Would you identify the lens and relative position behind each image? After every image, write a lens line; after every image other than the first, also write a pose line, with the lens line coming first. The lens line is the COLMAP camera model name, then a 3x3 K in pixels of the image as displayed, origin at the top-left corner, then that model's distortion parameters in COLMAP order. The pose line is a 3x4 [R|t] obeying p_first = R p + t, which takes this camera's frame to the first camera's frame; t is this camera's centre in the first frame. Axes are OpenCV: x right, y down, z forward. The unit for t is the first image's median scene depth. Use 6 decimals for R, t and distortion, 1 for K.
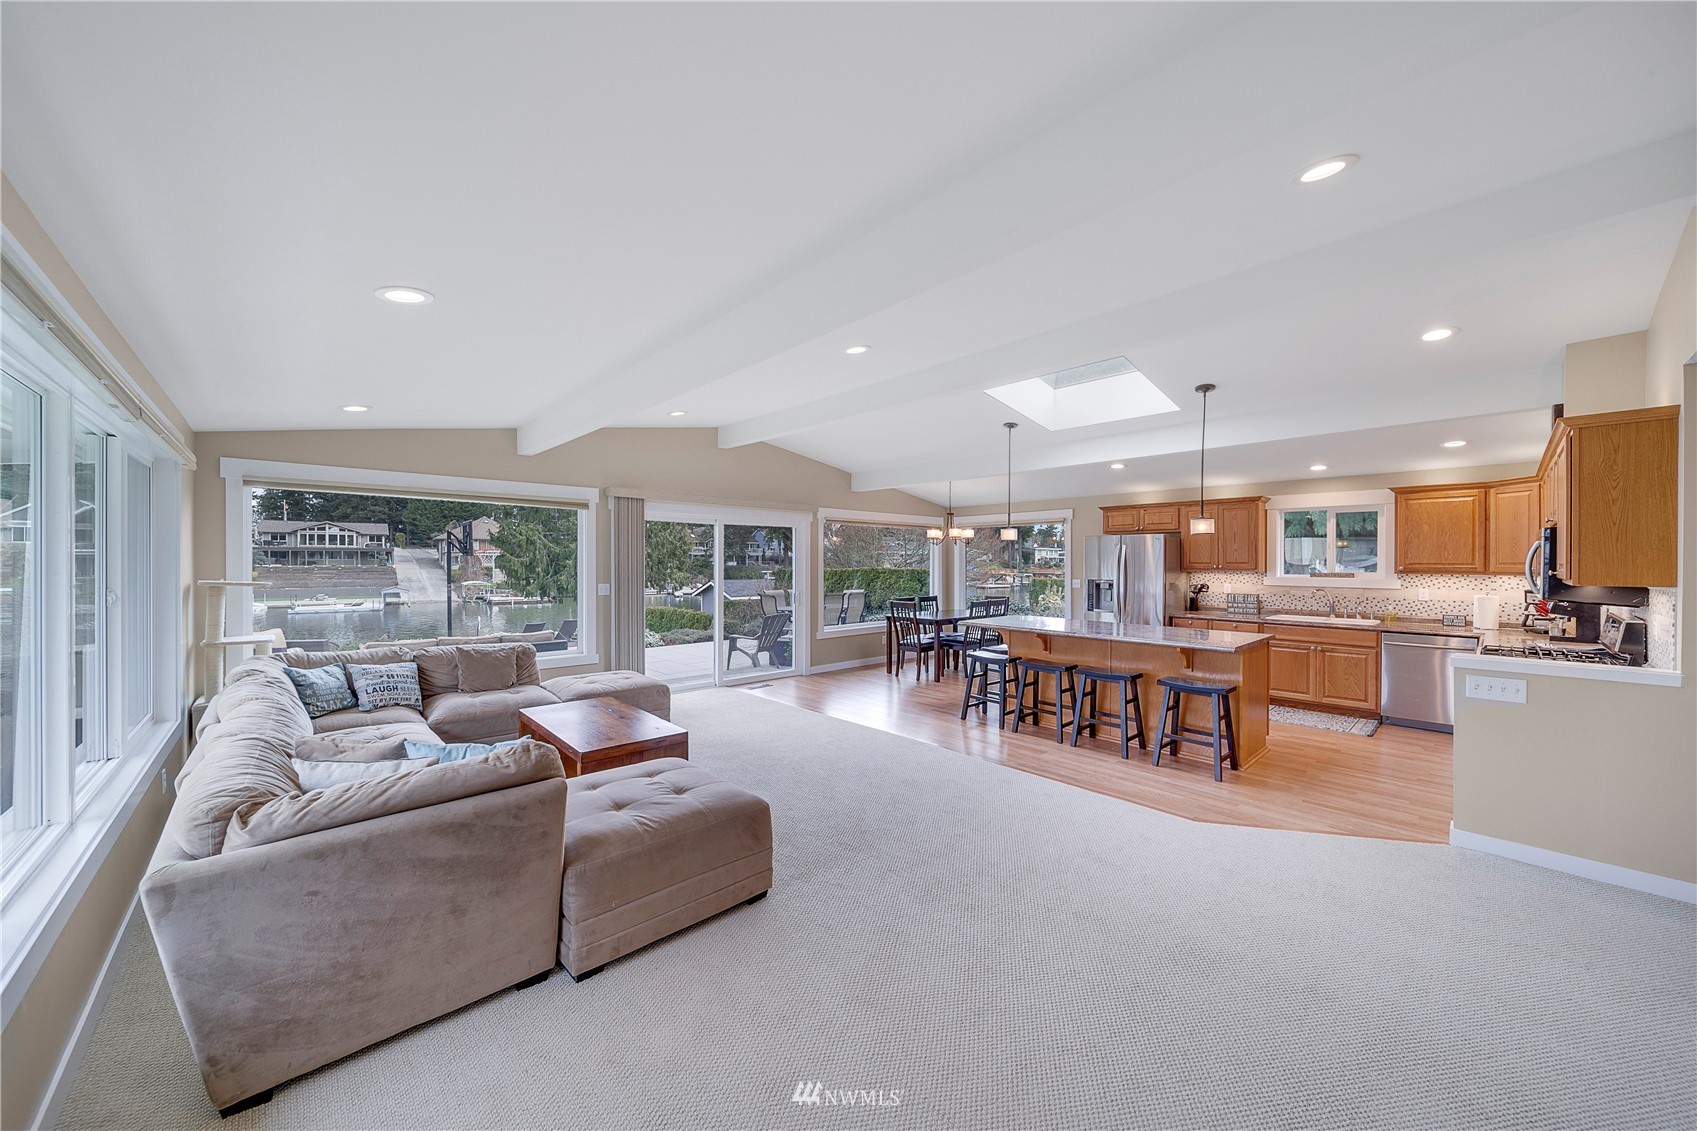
lens RADIAL K [[605.8, 0, 848.5], [0, 605.8, 565.5], [0, 0, 1]] dist [0.000008, -0.000271]
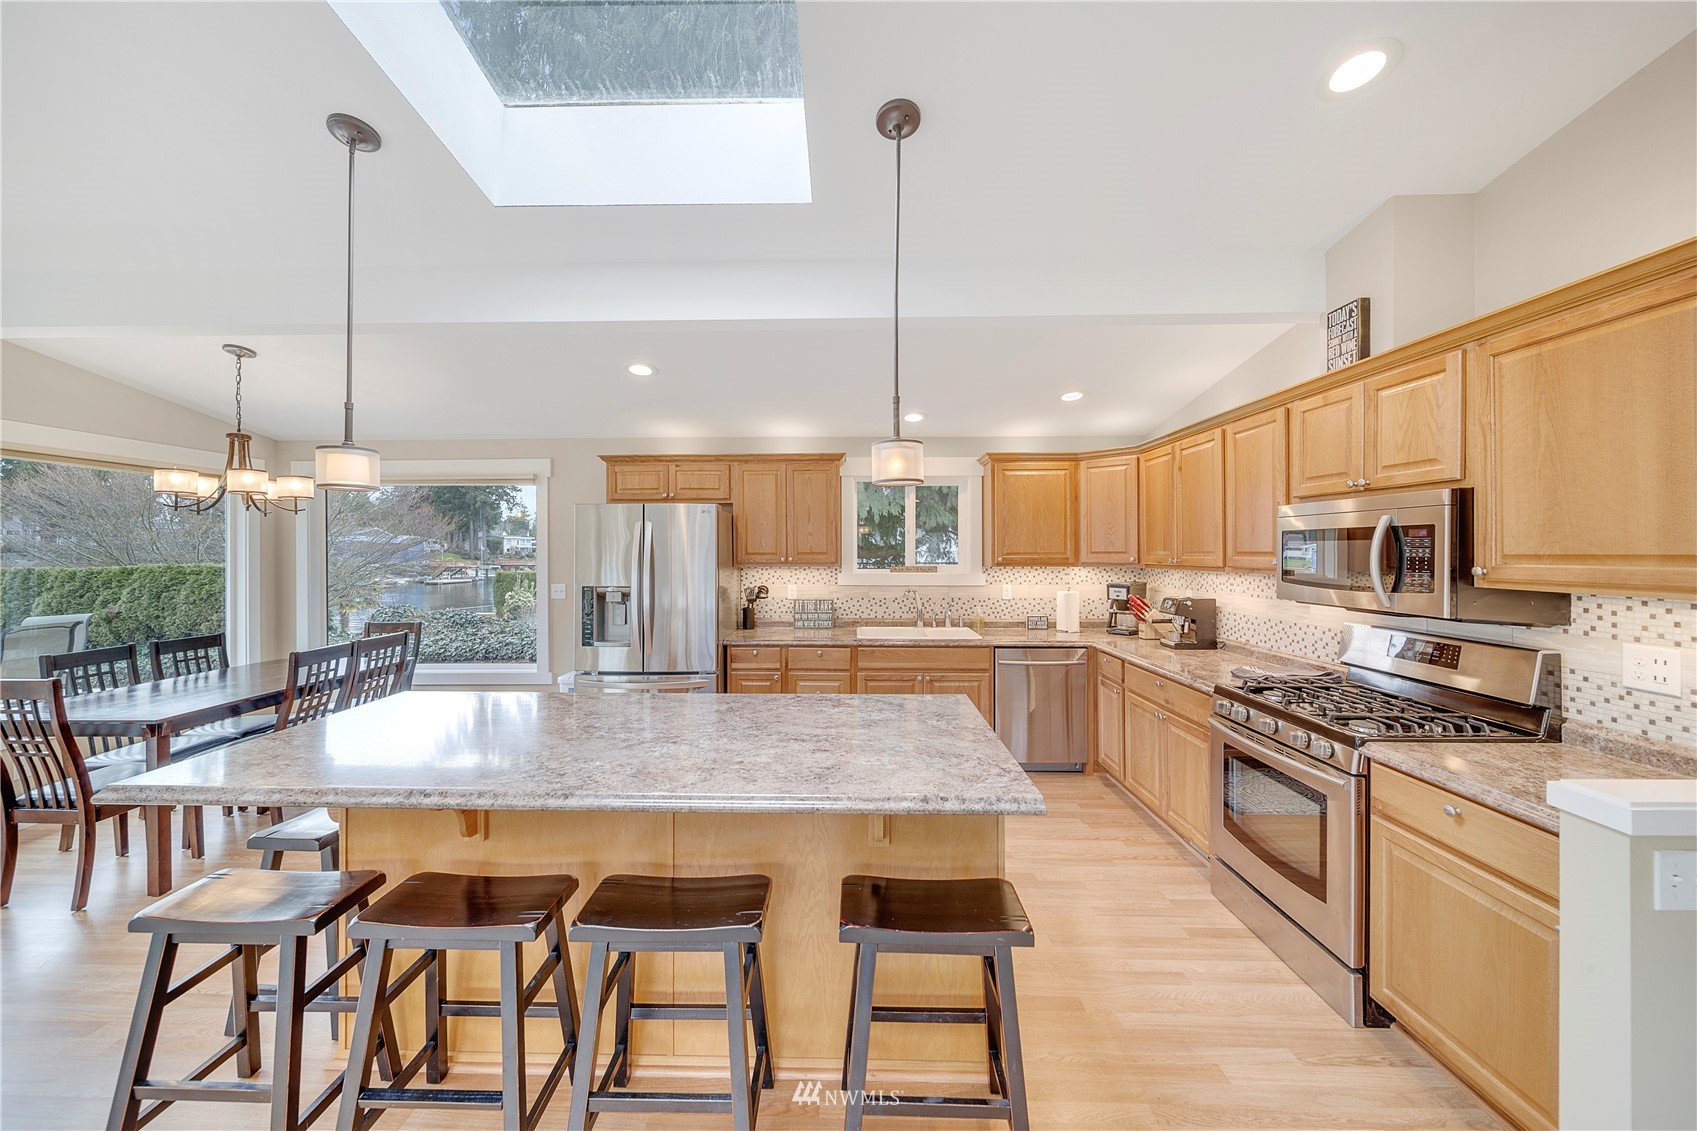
lens RADIAL K [[613.0, 0, 840.3], [0, 613.0, 551.9], [0, 0, 1]] dist [-0.000849, -0.000260]
pose [[0.696461, -0.004091, 0.717583, 0.181448], [0.008234, 0.999963, -0.002291, -0.004011], [-0.717547, 0.007504, 0.696470, 0.502066]]
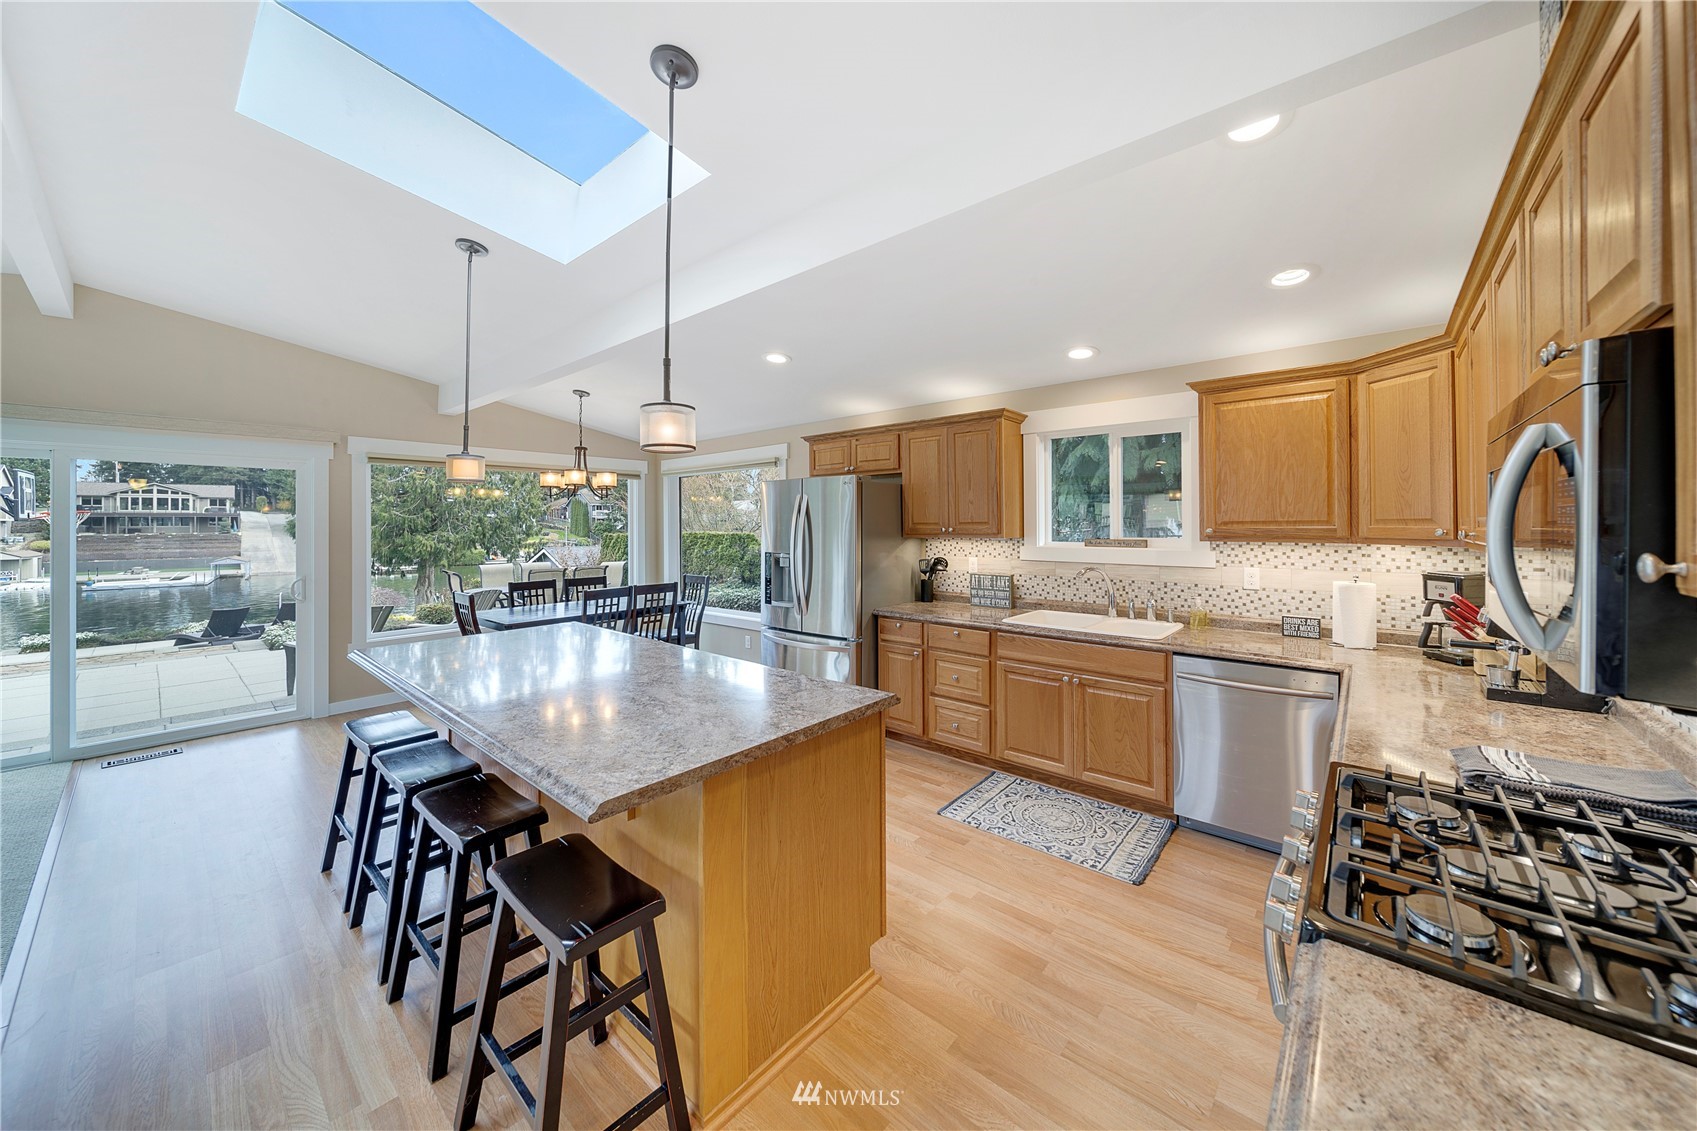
lens RADIAL K [[607.0, 0, 836.4], [0, 607.0, 524.0], [0, 0, 1]] dist [-0.000453, -0.000164]
pose [[0.994810, -0.007679, 0.101461, 0.435698], [0.008336, 0.999947, -0.006052, -0.001200], [-0.101409, 0.006867, 0.994821, 0.410650]]
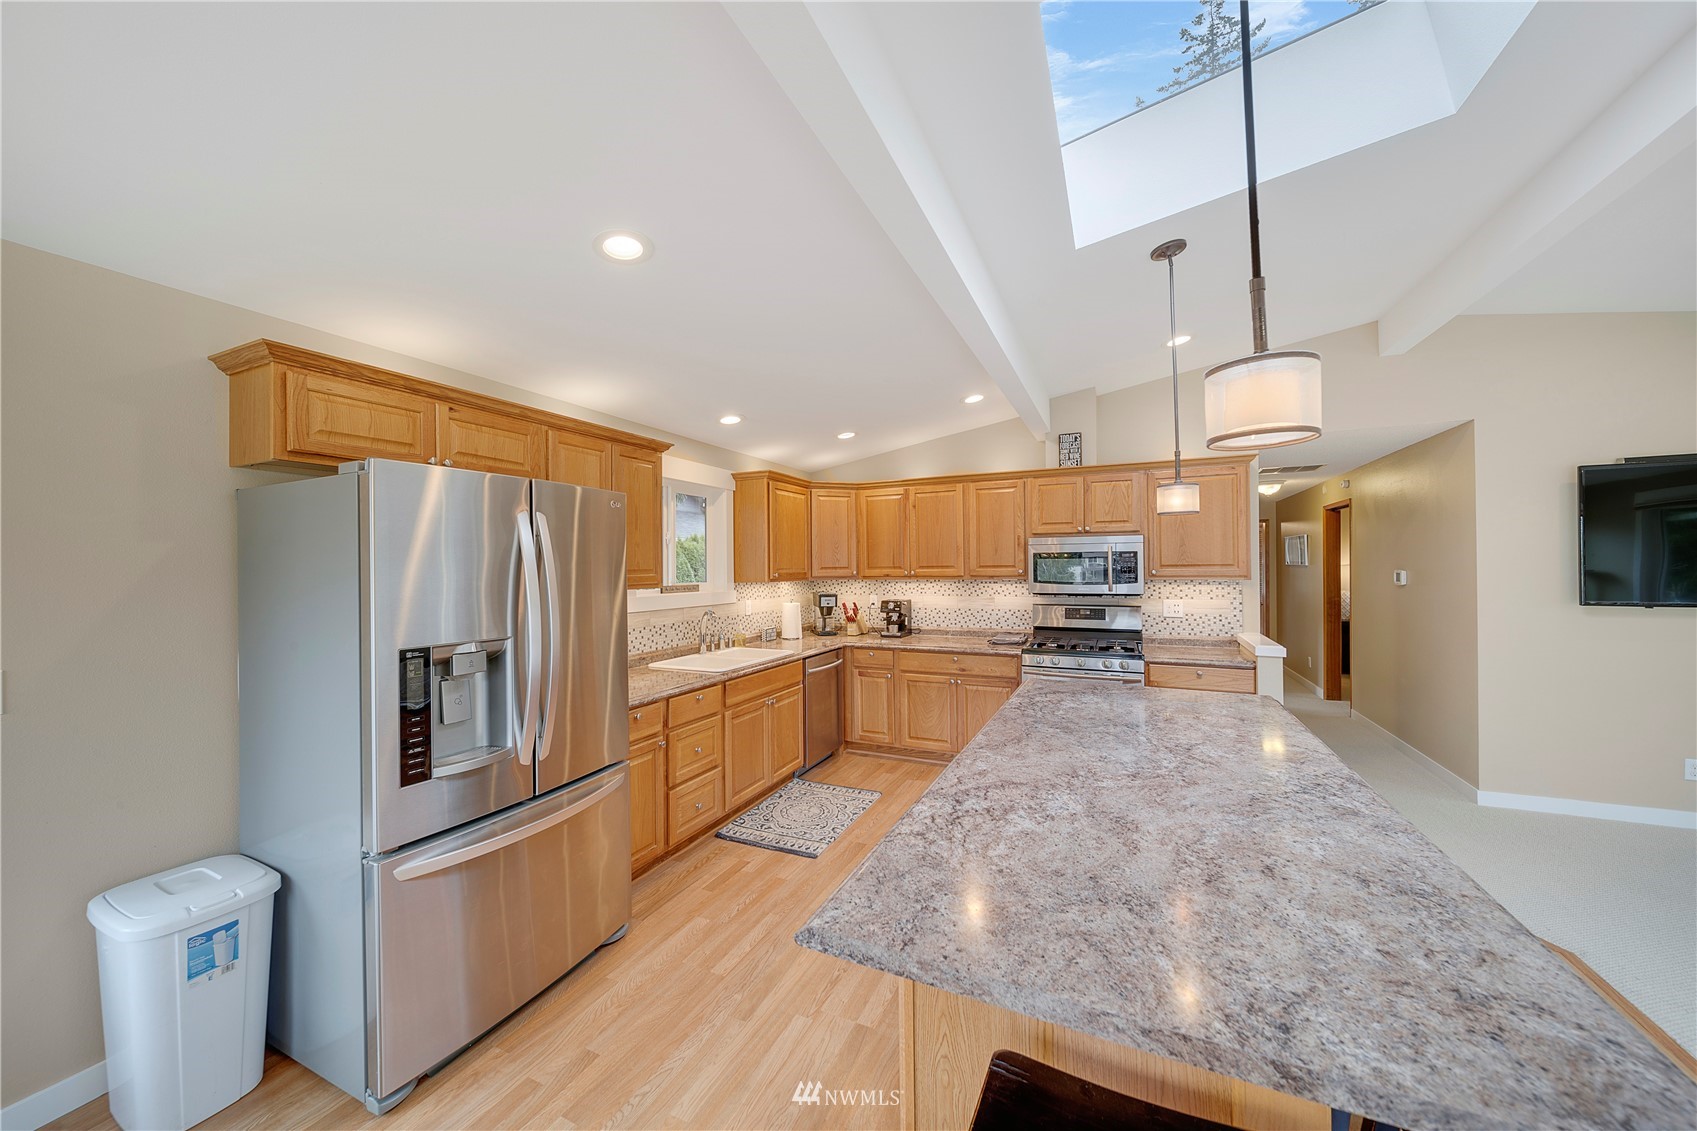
lens RADIAL K [[605.8, 0, 848.5], [0, 605.8, 565.5], [0, 0, 1]] dist [0.000008, -0.000271]
pose [[-0.380116, 0.001199, 0.924938, 0.125157], [0.015192, 0.999872, 0.004947, -0.008402], [-0.924814, 0.015932, -0.380086, 1.001750]]
